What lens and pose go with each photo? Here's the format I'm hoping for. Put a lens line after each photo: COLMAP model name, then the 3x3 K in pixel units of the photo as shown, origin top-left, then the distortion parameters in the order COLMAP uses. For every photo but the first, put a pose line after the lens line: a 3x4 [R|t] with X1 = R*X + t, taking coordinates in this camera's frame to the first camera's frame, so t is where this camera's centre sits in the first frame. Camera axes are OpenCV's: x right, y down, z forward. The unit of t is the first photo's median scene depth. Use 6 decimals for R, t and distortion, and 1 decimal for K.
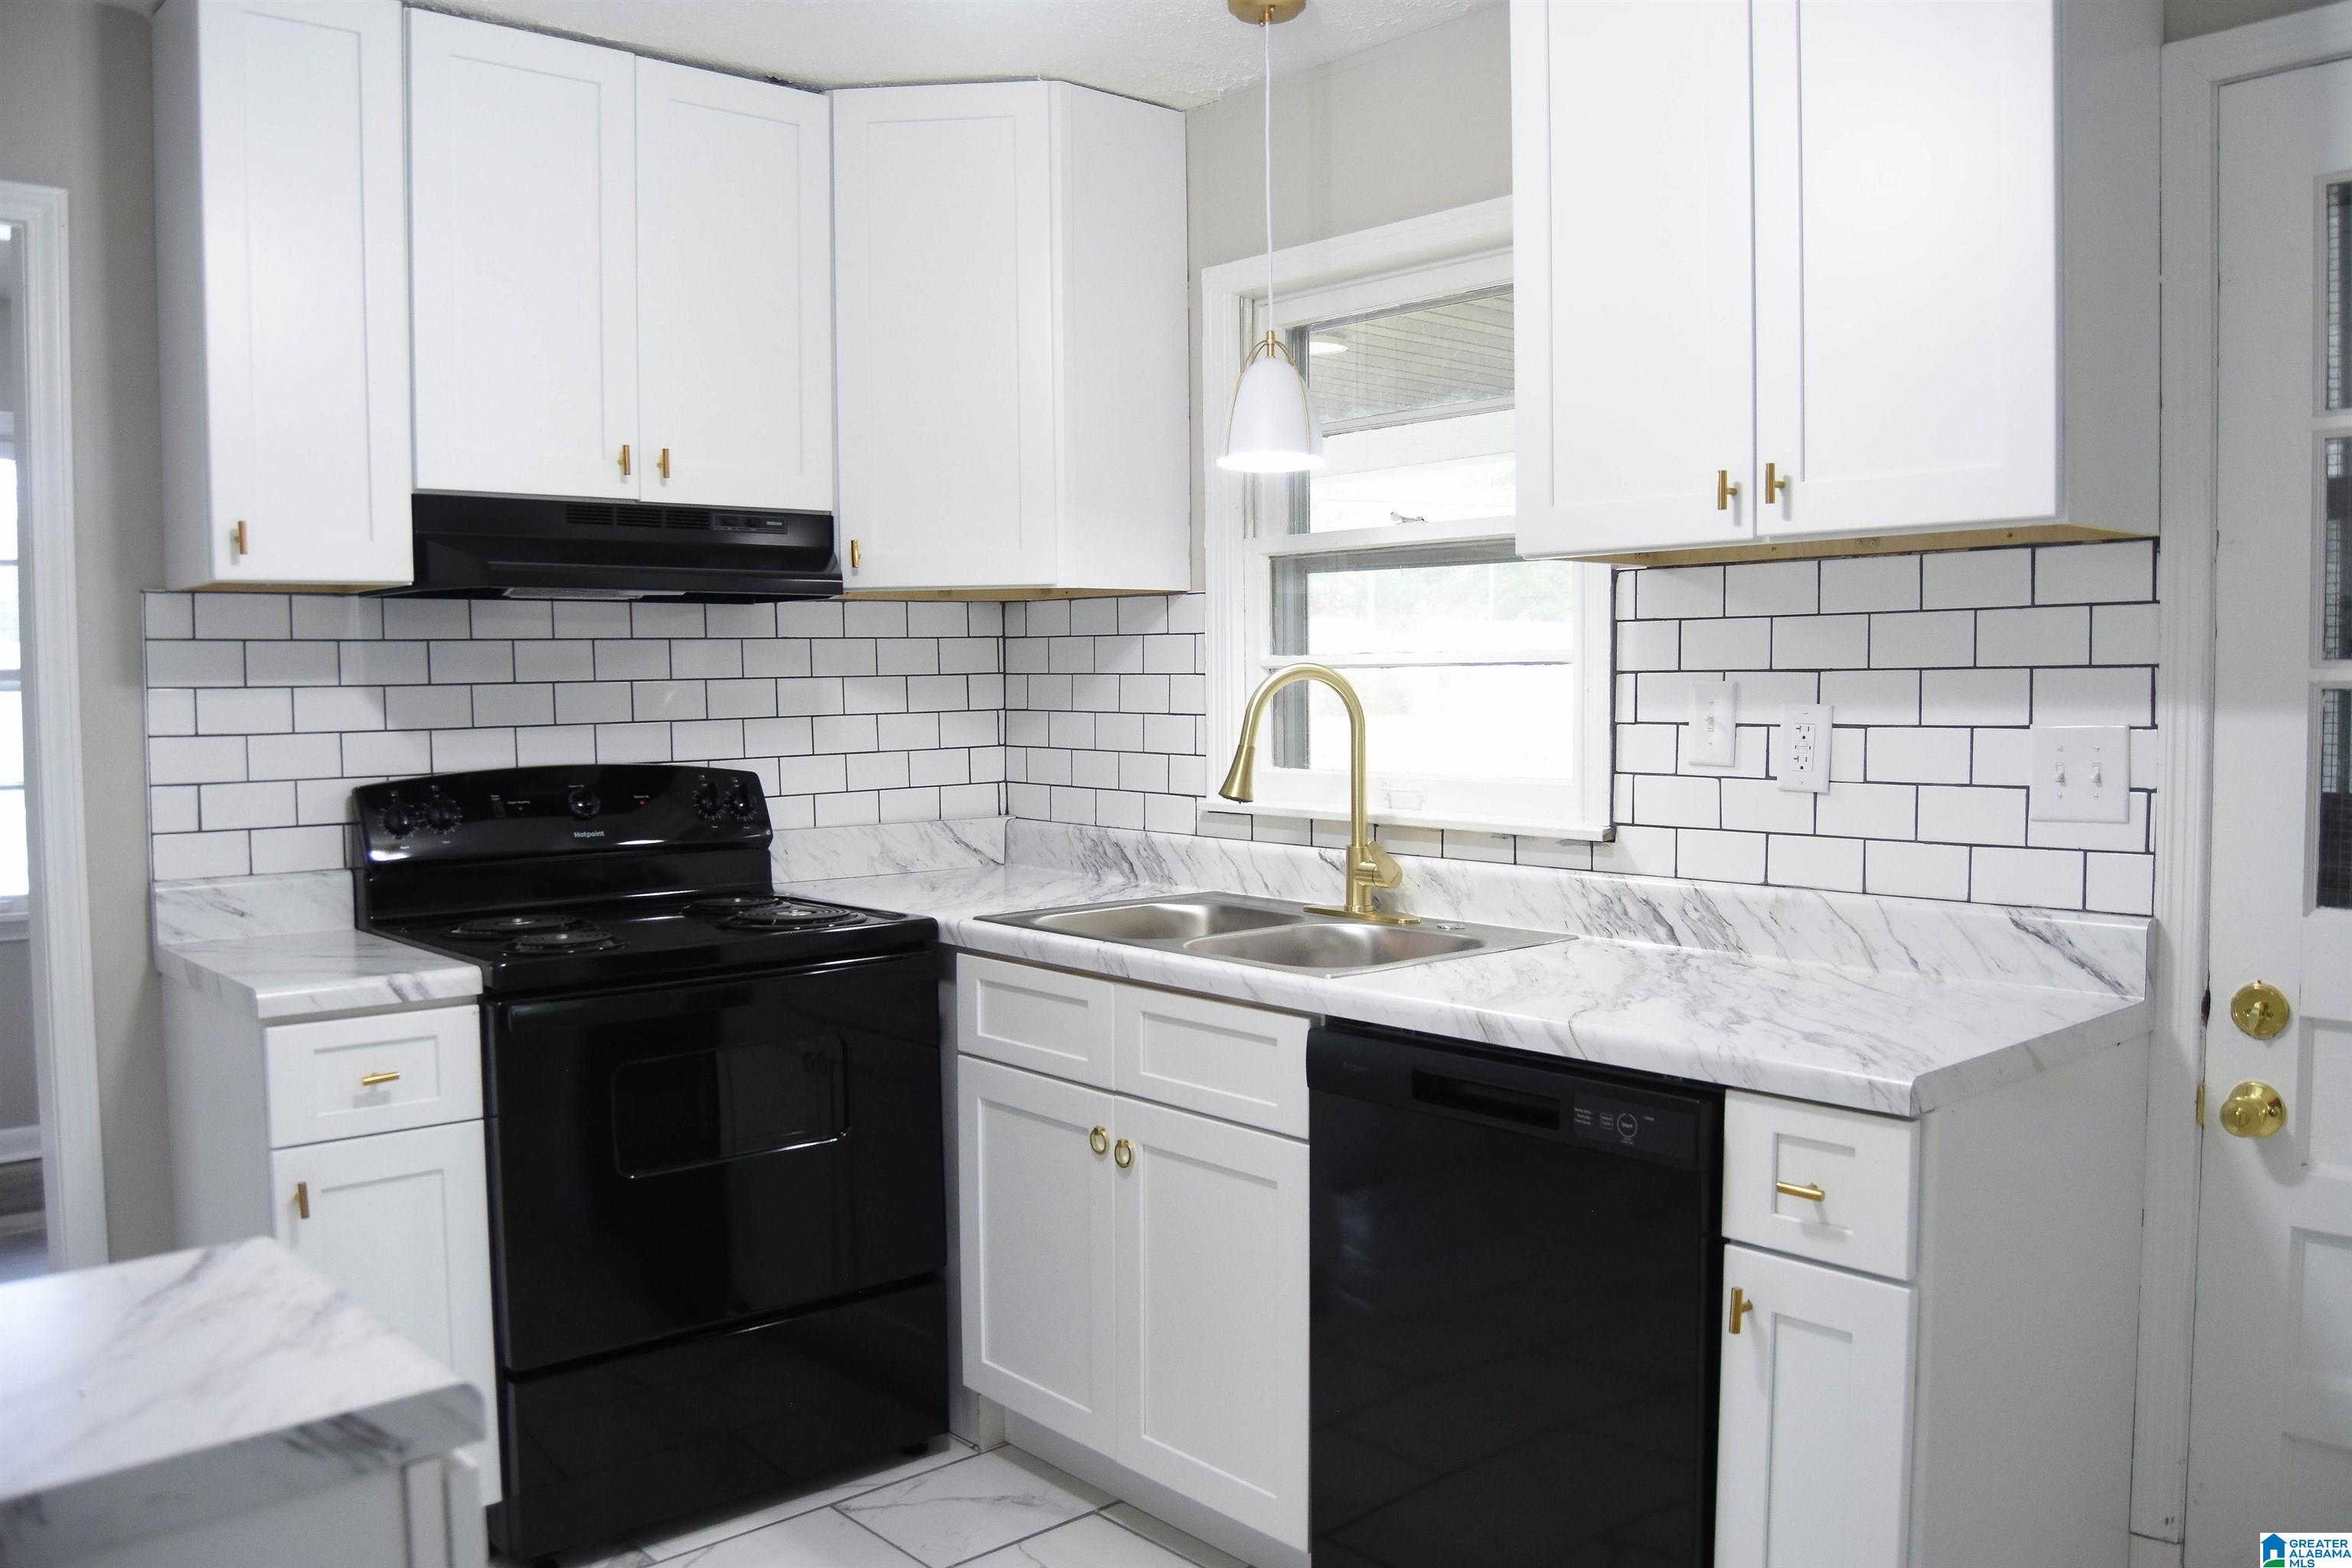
lens RADIAL K [[1901.0, 0, 1192.2], [0, 1901.0, 792.6], [0, 0, 1]] dist [-0.083973, 0.010745]
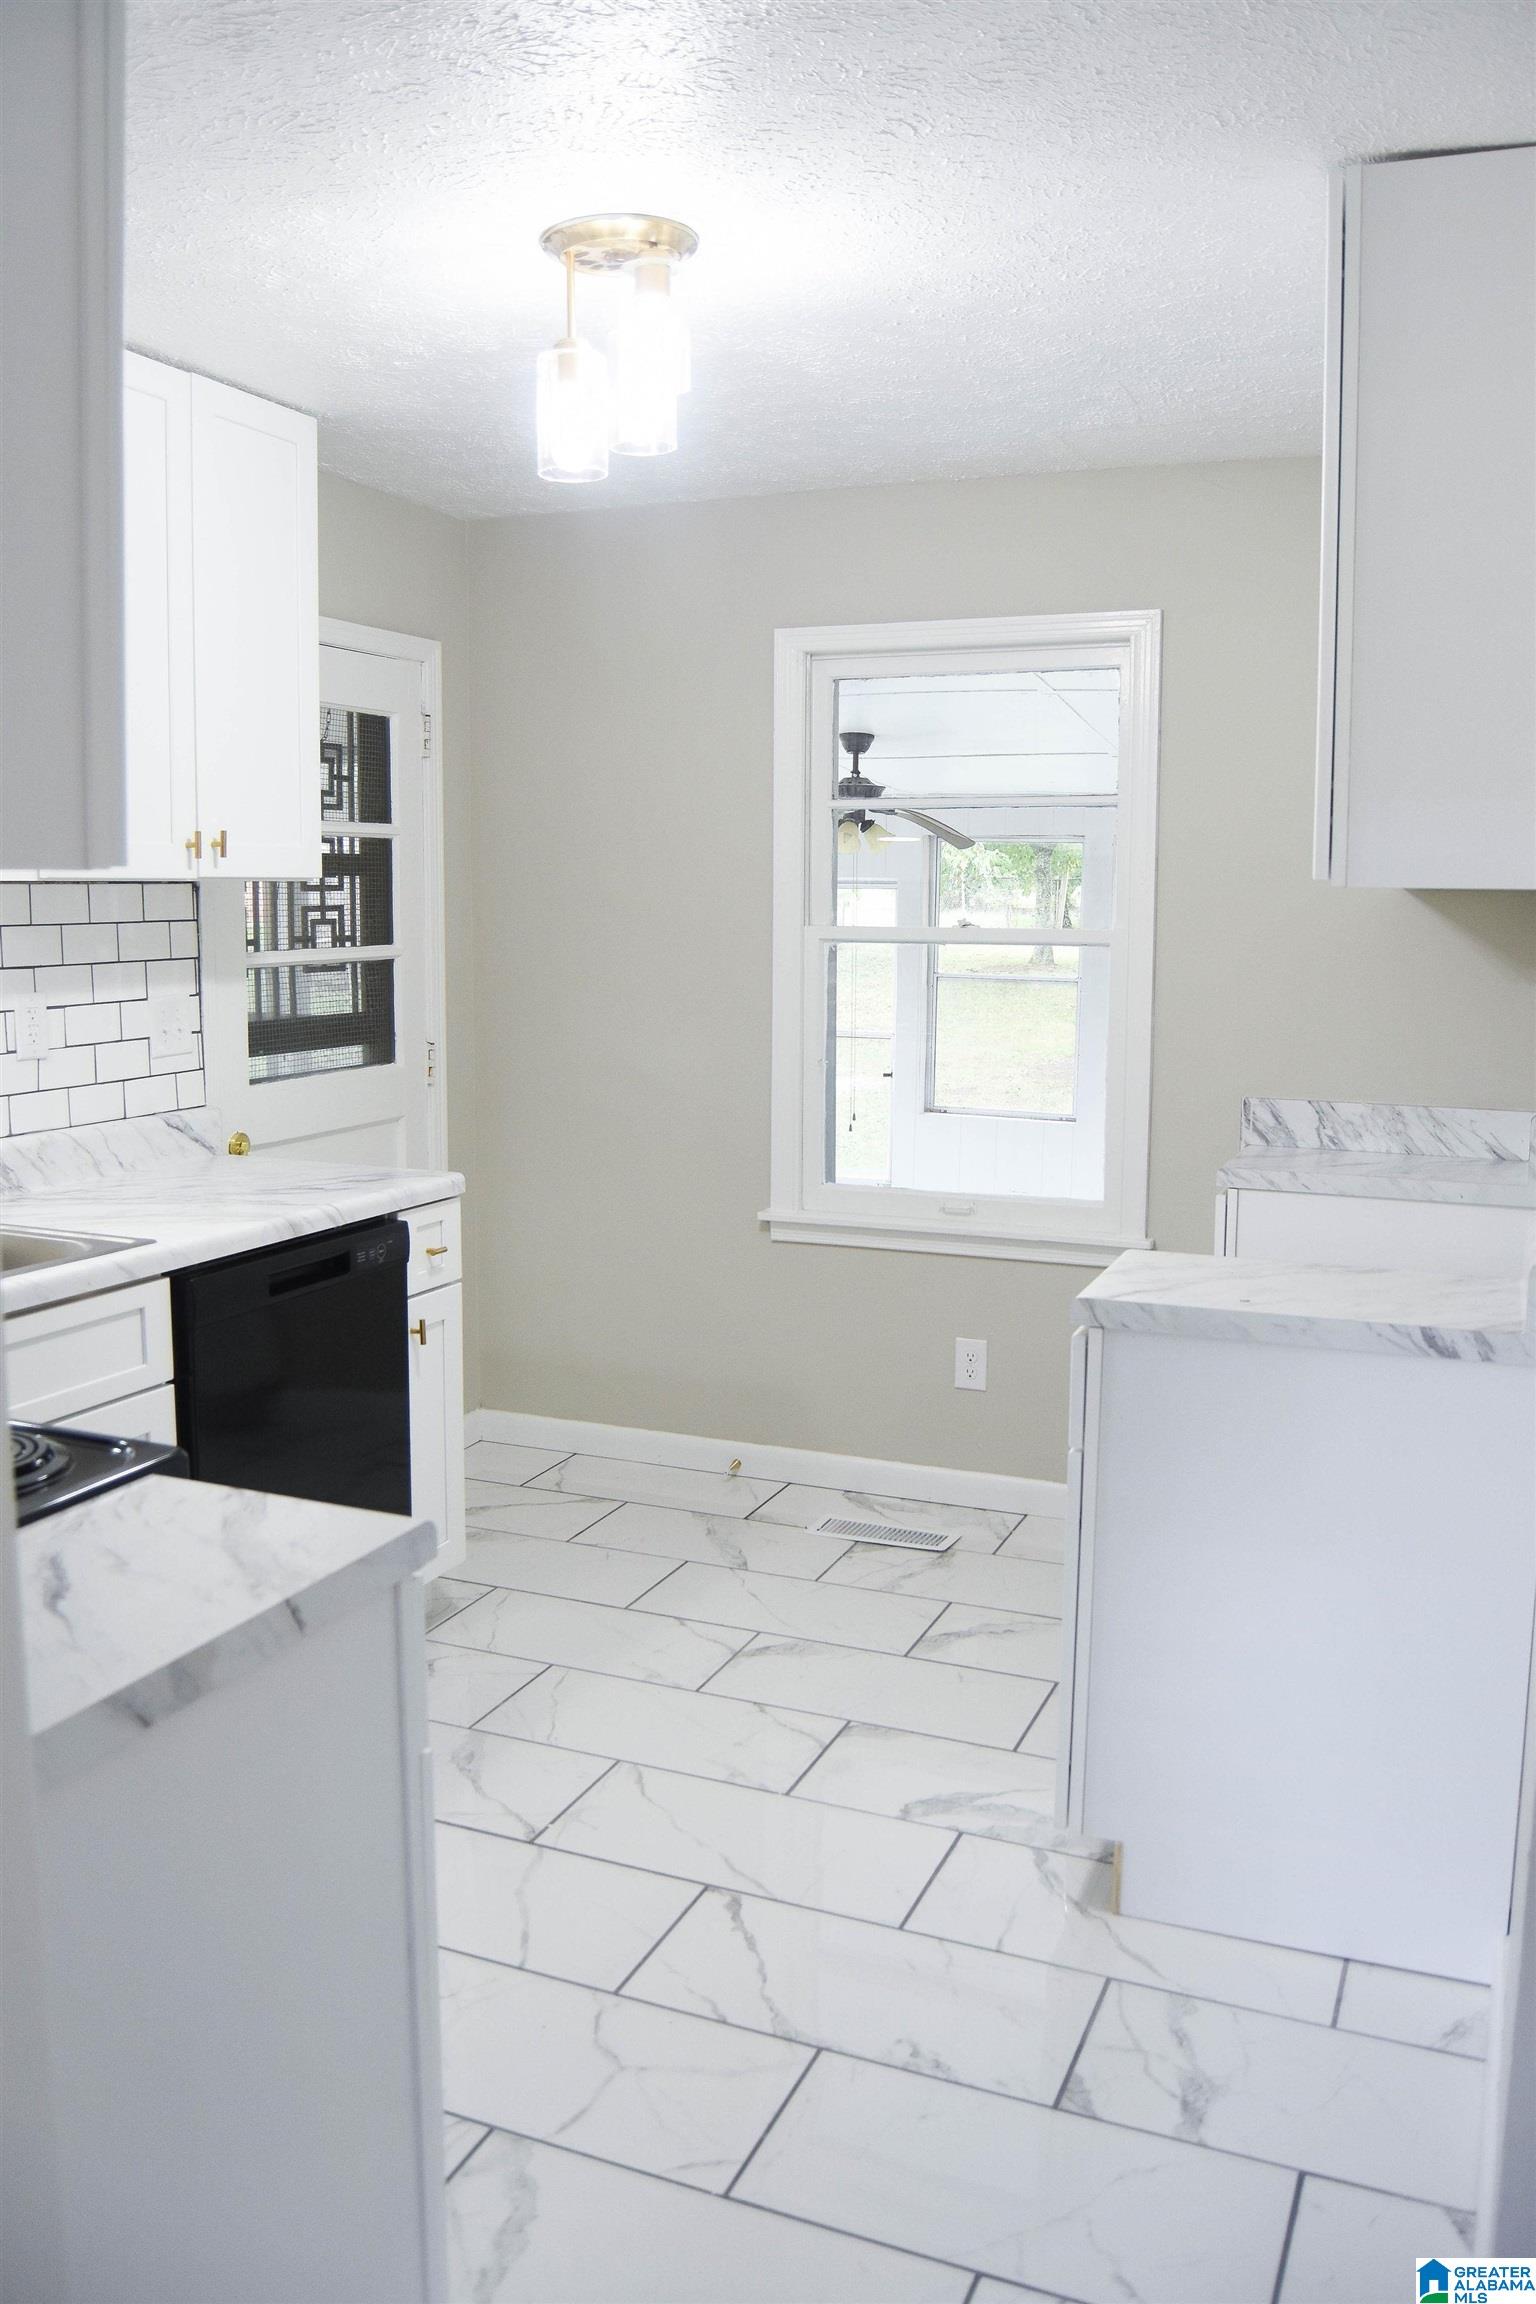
lens RADIAL K [[1854.3, 0, 768.0], [0, 1854.3, 1152.0], [0, 0, 1]] dist [-0.095315, 0.036630]
pose [[-0.446494, -0.113262, 0.887589, -1.140156], [0.050117, 0.987234, 0.151188, -0.113106], [-0.893382, 0.111988, -0.435118, 1.199530]]
